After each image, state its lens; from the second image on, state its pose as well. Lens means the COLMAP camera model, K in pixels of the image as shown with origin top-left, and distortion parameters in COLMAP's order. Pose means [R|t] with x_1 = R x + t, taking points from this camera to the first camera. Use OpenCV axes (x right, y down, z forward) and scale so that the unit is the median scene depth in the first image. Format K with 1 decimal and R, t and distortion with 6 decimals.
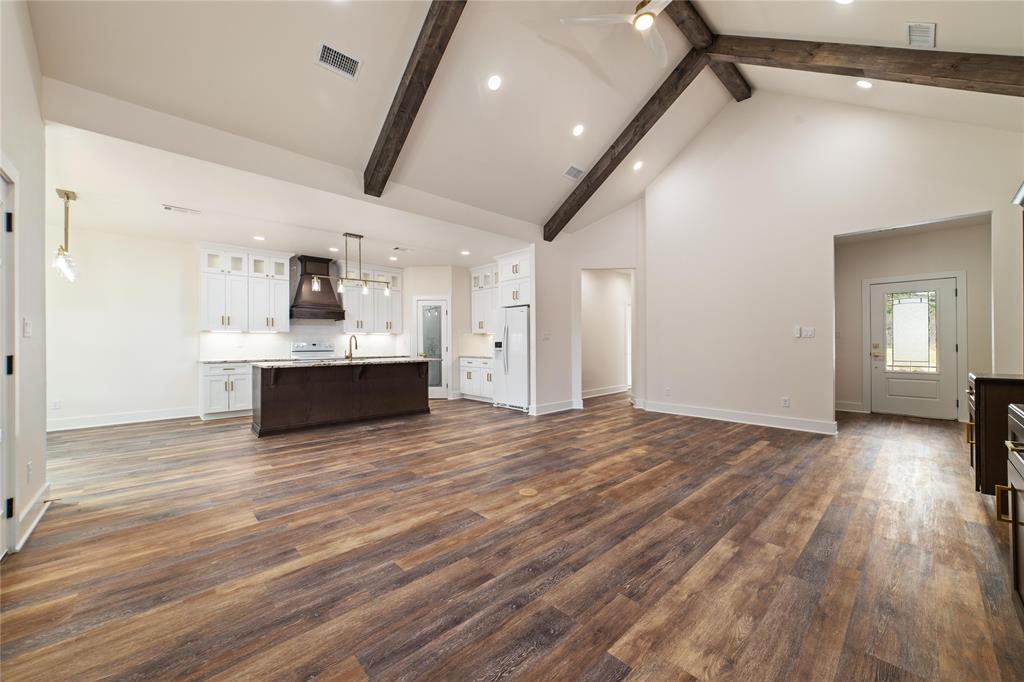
lens RADIAL K [[389.8, 0, 516.0], [0, 389.8, 342.7], [0, 0, 1]] dist [0.000841, 0.000295]
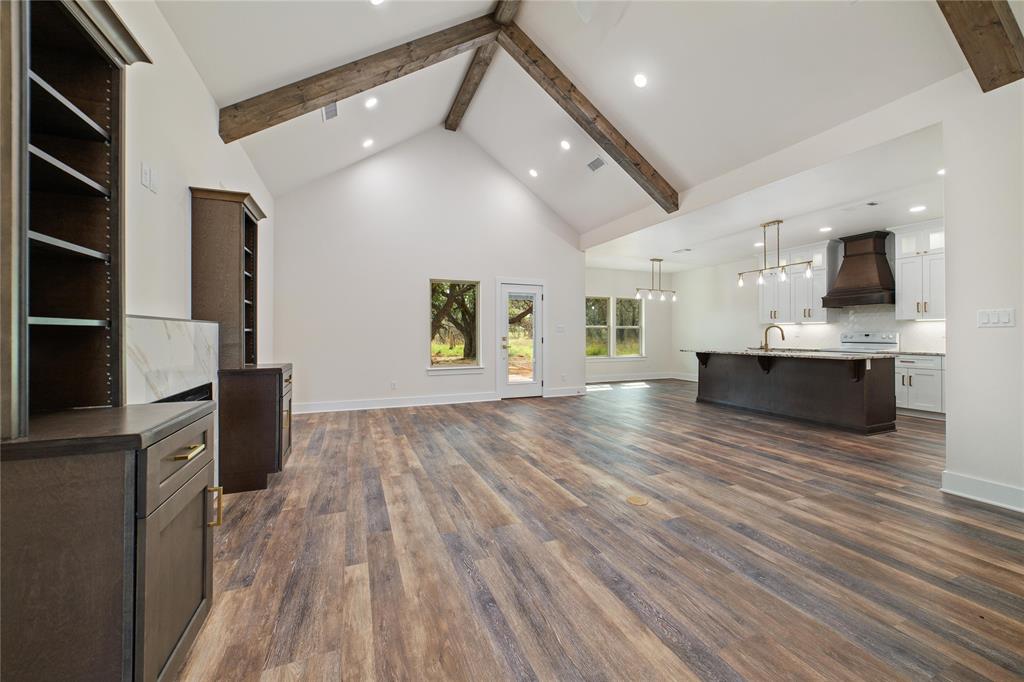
lens RADIAL K [[389.8, 0, 515.8], [0, 389.8, 331.0], [0, 0, 1]] dist [0.000841, 0.000295]
pose [[-0.357741, -0.004835, -0.933808, 1.057558], [0.004624, 0.999965, -0.006949, -0.003410], [0.933809, -0.006804, -0.357706, 1.101075]]
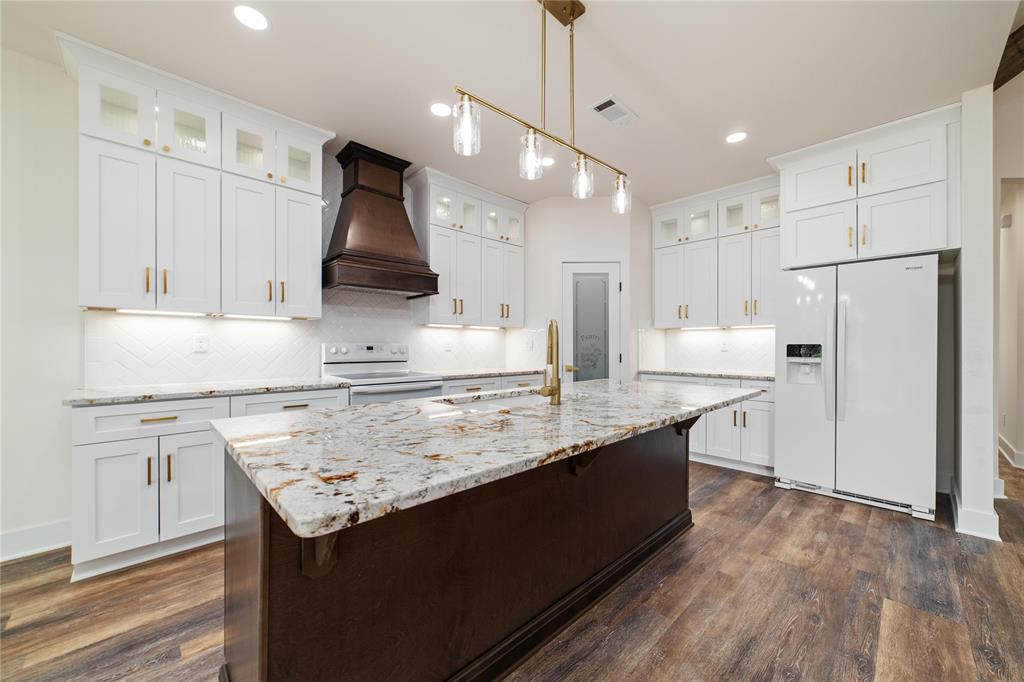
lens RADIAL K [[389.8, 0, 518.0], [0, 389.8, 347.3], [0, 0, 1]] dist [0.000841, 0.000295]
pose [[0.999731, 0.004265, 0.022788, -0.661704], [-0.004318, 0.999988, 0.002269, 0.003900], [-0.022778, -0.002367, 0.999738, 1.001247]]
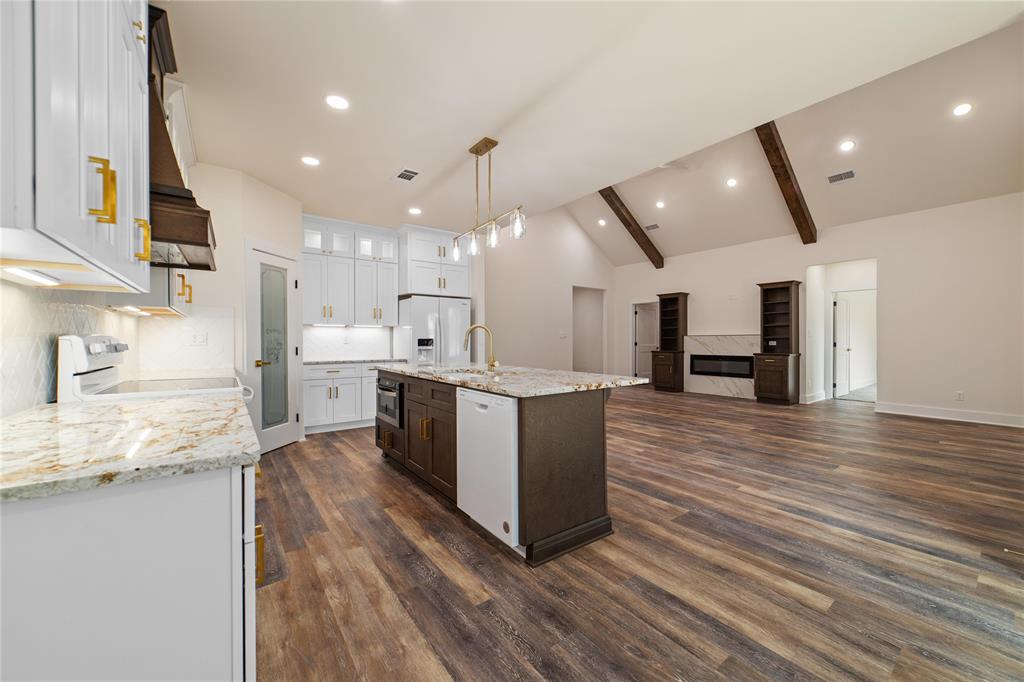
lens RADIAL K [[389.8, 0, 515.8], [0, 389.8, 341.2], [0, 0, 1]] dist [0.000841, 0.000295]
pose [[0.105922, -0.001340, 0.994374, -1.410553], [-0.000637, 0.999999, 0.001415, 0.003723], [-0.994374, -0.000783, 0.105921, 1.301285]]
